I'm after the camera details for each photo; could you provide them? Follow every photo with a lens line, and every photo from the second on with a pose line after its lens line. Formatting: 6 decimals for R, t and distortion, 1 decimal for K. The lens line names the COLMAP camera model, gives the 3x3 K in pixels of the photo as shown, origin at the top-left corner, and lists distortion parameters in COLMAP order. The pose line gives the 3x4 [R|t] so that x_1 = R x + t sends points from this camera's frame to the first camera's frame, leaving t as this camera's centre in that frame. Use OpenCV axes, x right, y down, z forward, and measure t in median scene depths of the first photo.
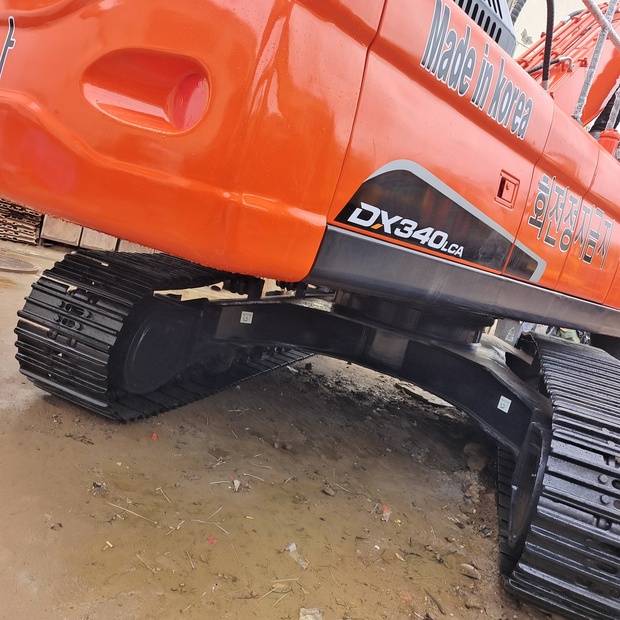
lens RADIAL K [[558.0, 0, 316.4], [0, 558.0, 312.7], [0, 0, 1]] dist [0.019392, 0.030355]
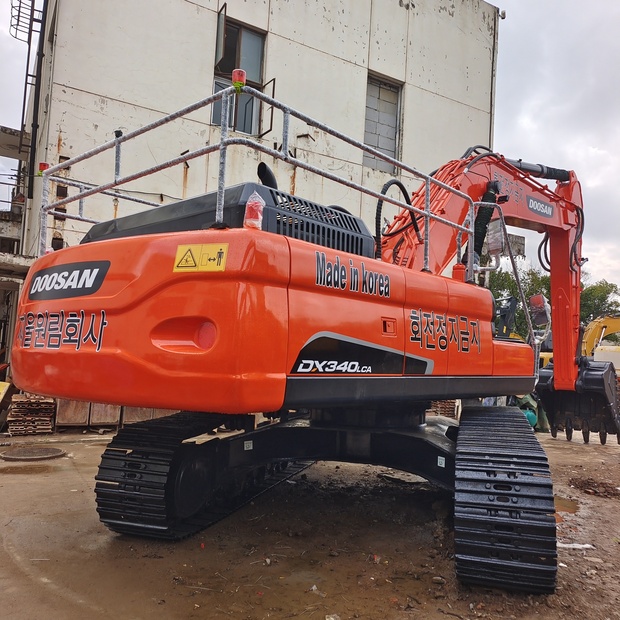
lens RADIAL K [[563.9, 0, 317.0], [0, 563.9, 310.2], [0, 0, 1]] dist [0.022729, 0.020036]
pose [[0.972245, -0.224456, 0.066032, 0.025566], [0.233440, 0.949545, -0.209451, 0.030417], [-0.015688, 0.219052, 0.975587, -0.536846]]
